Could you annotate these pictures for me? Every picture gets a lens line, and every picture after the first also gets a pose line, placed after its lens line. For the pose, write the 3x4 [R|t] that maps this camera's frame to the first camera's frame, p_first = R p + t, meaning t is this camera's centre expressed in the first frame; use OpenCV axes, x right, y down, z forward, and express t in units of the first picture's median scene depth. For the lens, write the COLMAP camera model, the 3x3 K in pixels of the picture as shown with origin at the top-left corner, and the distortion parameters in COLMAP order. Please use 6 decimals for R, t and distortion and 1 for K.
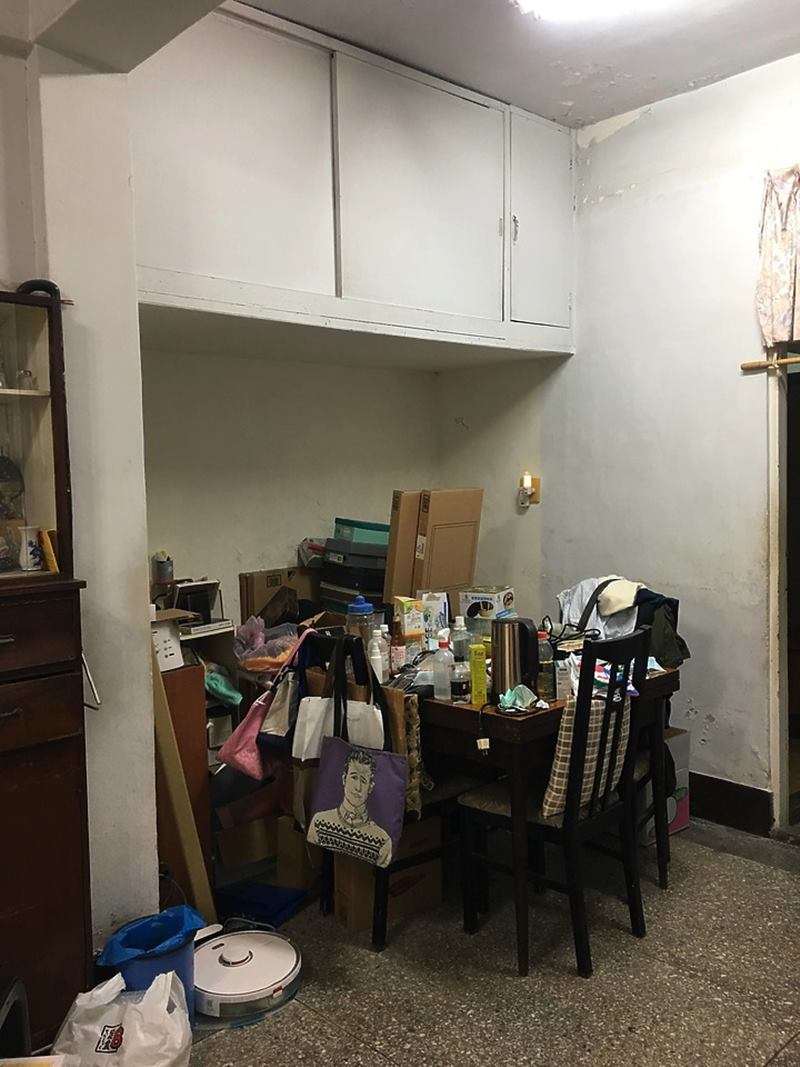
lens RADIAL K [[915.6, 0, 403.2], [0, 915.6, 516.5], [0, 0, 1]] dist [0.091074, -0.123662]
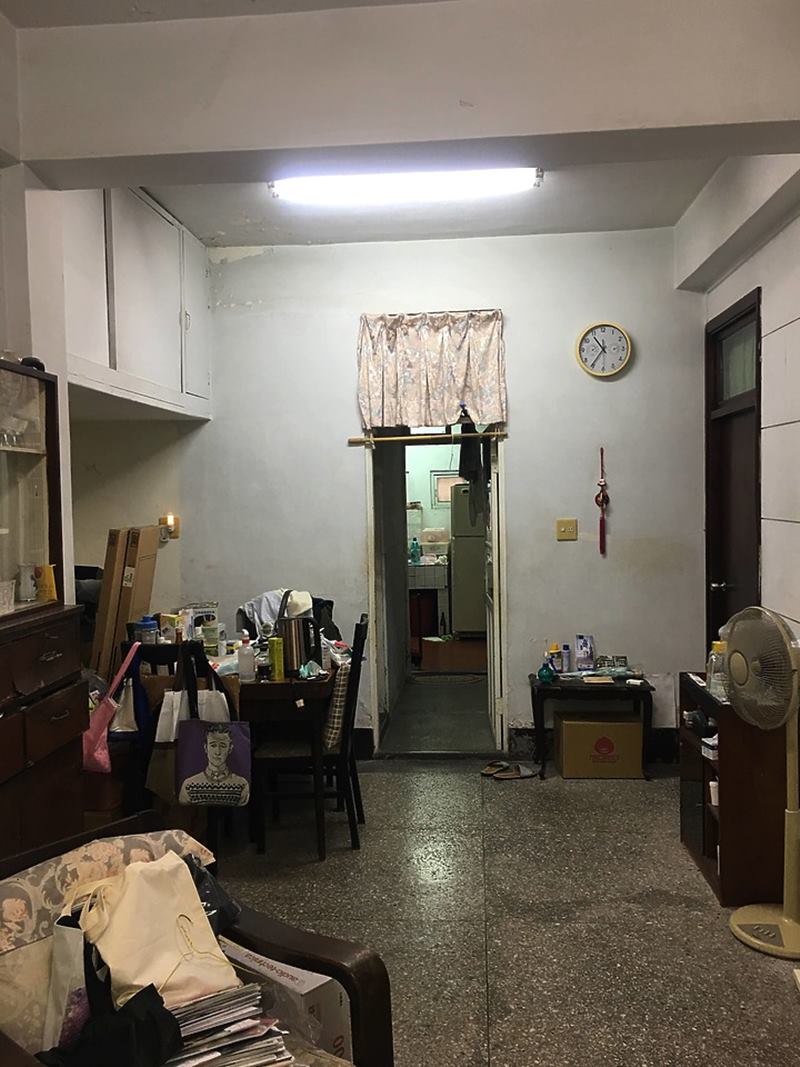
lens RADIAL K [[915.6, 0, 403.2], [0, 915.6, 516.5], [0, 0, 1]] dist [0.091074, -0.123662]
pose [[0.738916, -0.010195, 0.673720, -0.593246], [0.037651, 0.998948, -0.026178, 0.000172], [-0.672745, 0.044709, 0.738523, -0.139195]]
